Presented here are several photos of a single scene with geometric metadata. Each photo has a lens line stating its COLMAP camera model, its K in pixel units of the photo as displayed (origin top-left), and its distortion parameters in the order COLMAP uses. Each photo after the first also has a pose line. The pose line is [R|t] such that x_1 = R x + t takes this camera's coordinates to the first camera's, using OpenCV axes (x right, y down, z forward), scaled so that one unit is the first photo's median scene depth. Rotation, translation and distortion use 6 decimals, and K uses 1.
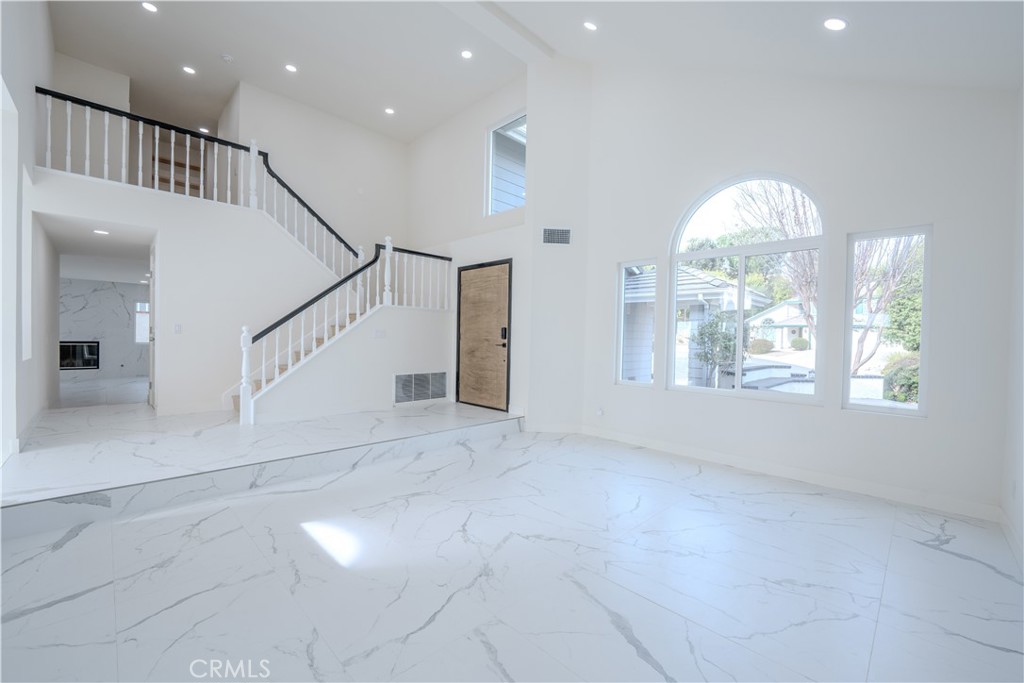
lens RADIAL K [[411.4, 0, 512.0], [0, 411.4, 341.5], [0, 0, 1]] dist [-0.010365, -0.000541]
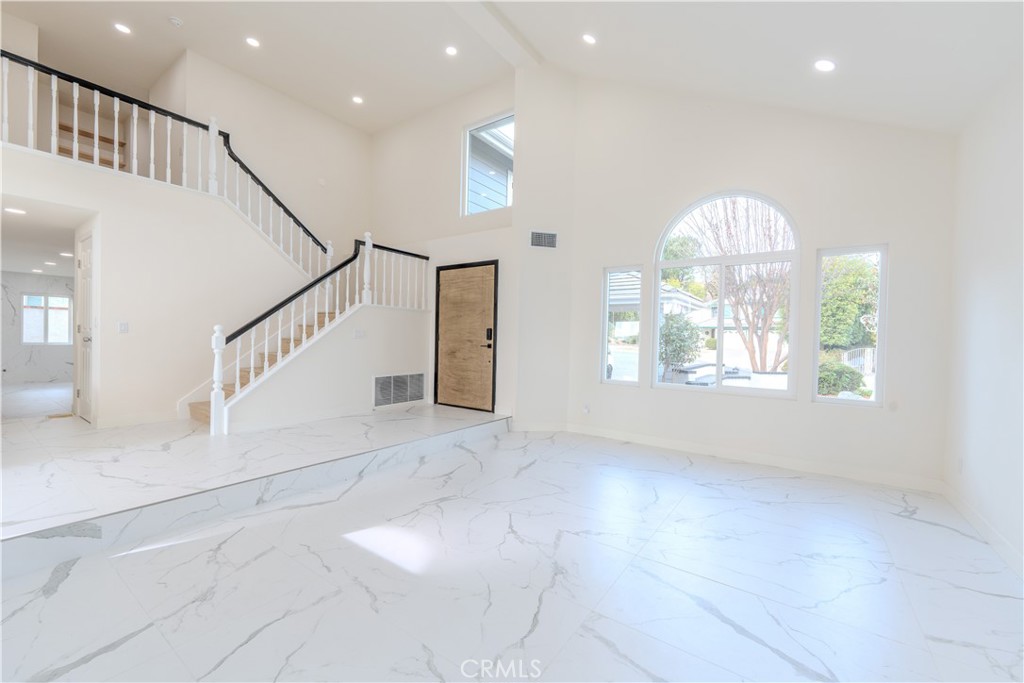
lens RADIAL K [[408.8, 0, 512.0], [0, 408.8, 341.5], [0, 0, 1]] dist [-0.002147, 0.000380]
pose [[0.986248, 0.000772, 0.165268, -0.131620], [-0.000855, 1.000000, 0.000429, -0.002541], [-0.165267, -0.000565, 0.986249, 0.006788]]
